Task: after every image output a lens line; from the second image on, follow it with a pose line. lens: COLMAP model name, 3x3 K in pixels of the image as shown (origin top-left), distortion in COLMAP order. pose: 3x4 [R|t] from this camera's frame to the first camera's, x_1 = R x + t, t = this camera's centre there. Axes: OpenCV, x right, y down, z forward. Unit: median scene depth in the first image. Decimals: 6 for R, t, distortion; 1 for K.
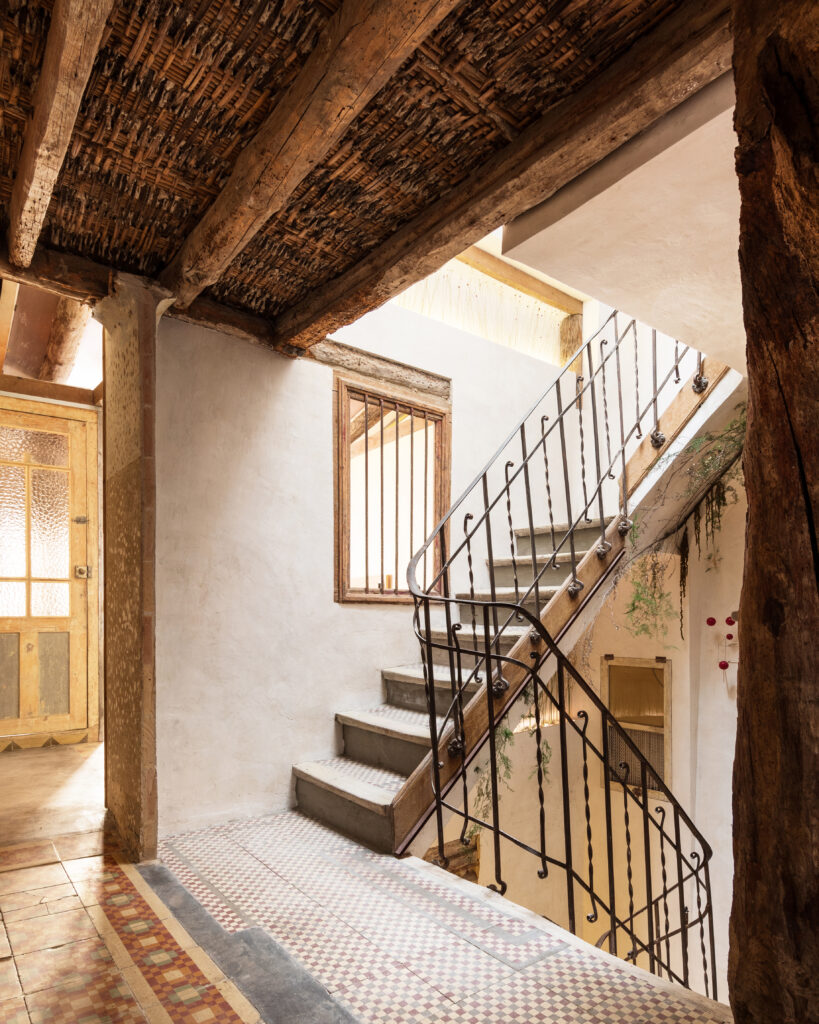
lens RADIAL K [[645.8, 0, 405.0], [0, 645.8, 611.0], [0, 0, 1]] dist [-0.002827, -0.001669]
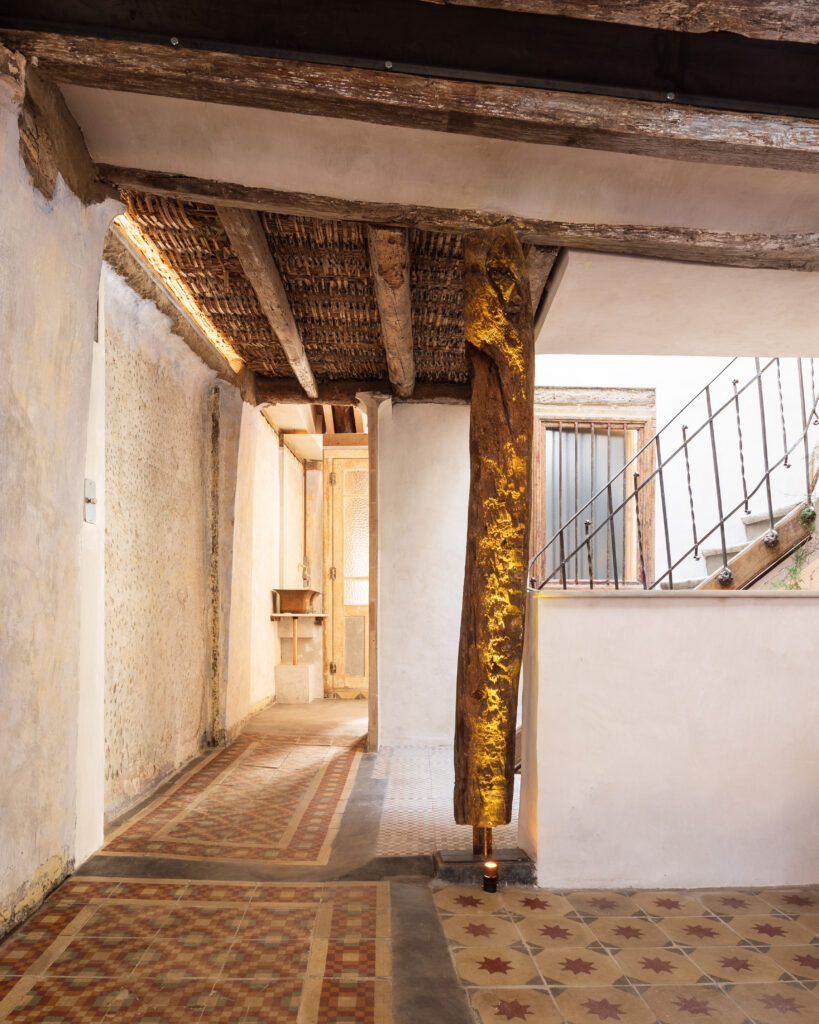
lens RADIAL K [[789.9, 0, 404.7], [0, 789.9, 610.3], [0, 0, 1]] dist [0.003758, 0.000478]
pose [[0.790522, 0.003296, -0.612424, 0.522192], [-0.000452, 0.999988, 0.004798, 0.012645], [0.612433, -0.003516, 0.790515, -0.305913]]
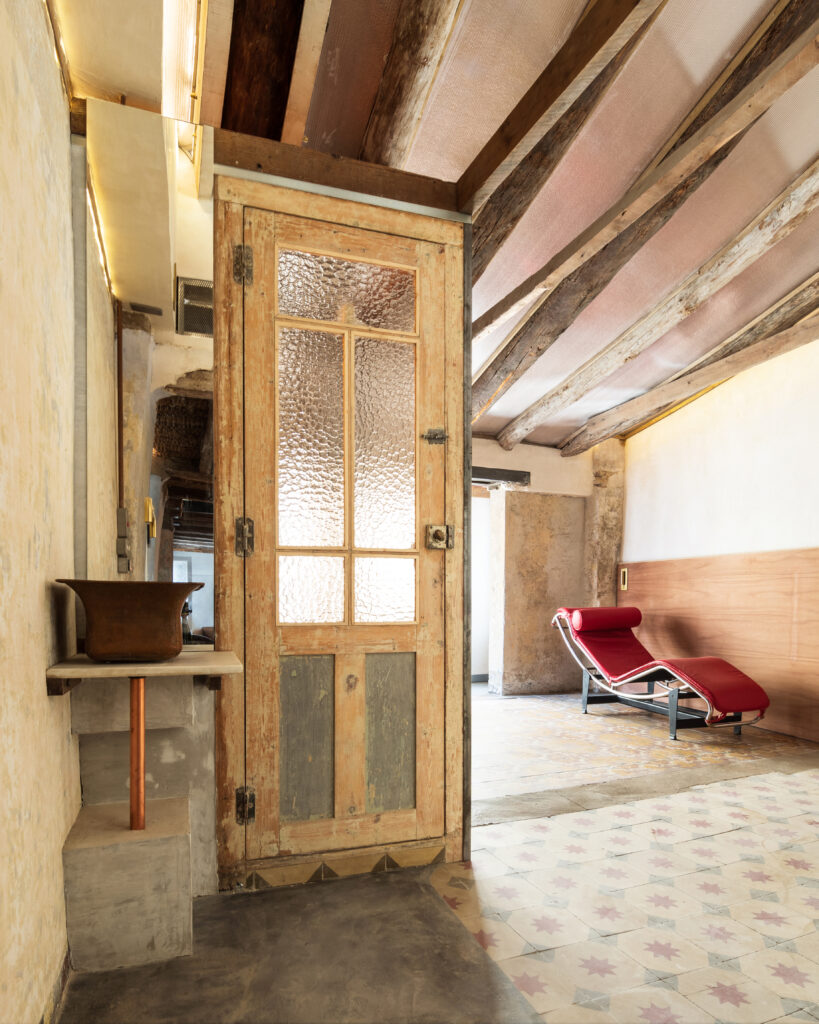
lens RADIAL K [[645.8, 0, 411.2], [0, 645.8, 605.4], [0, 0, 1]] dist [-0.002827, -0.001669]
pose [[0.956709, 0.010156, -0.290868, -0.387136], [-0.004307, 0.999776, 0.020741, -0.016809], [0.291013, -0.018591, 0.956538, 0.520852]]
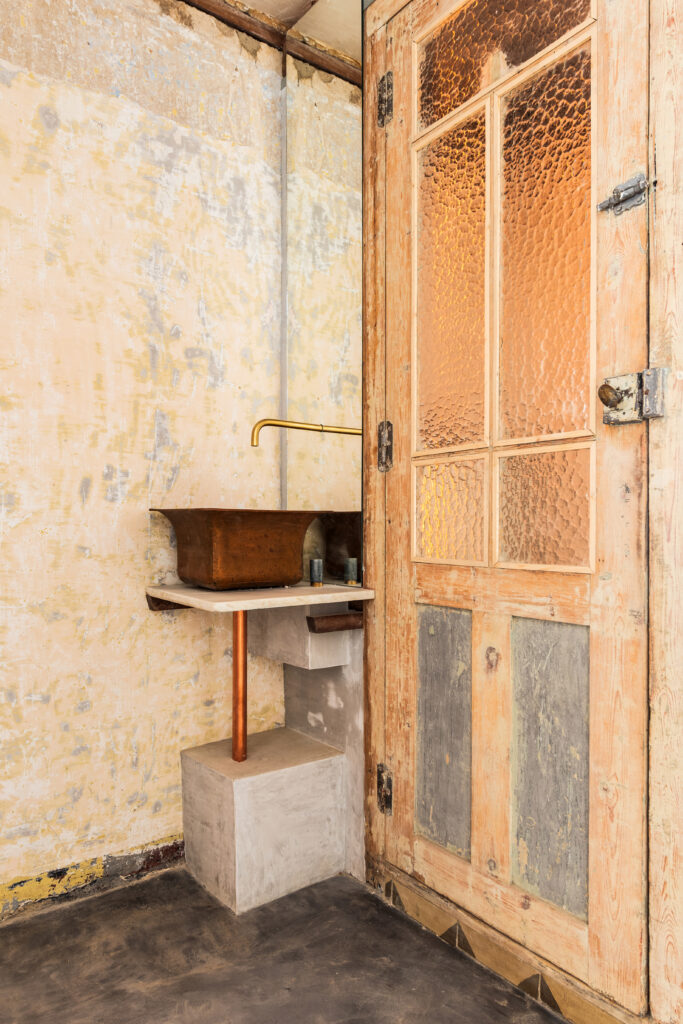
lens RADIAL K [[683.8, 0, 352.4], [0, 683.8, 533.8], [0, 0, 1]] dist [0.008276, -0.009678]
pose [[0.018703, 0.013897, -0.999729, -0.243361], [0.002993, 0.999898, 0.013955, -0.011632], [0.999821, -0.003253, 0.018659, 0.927457]]
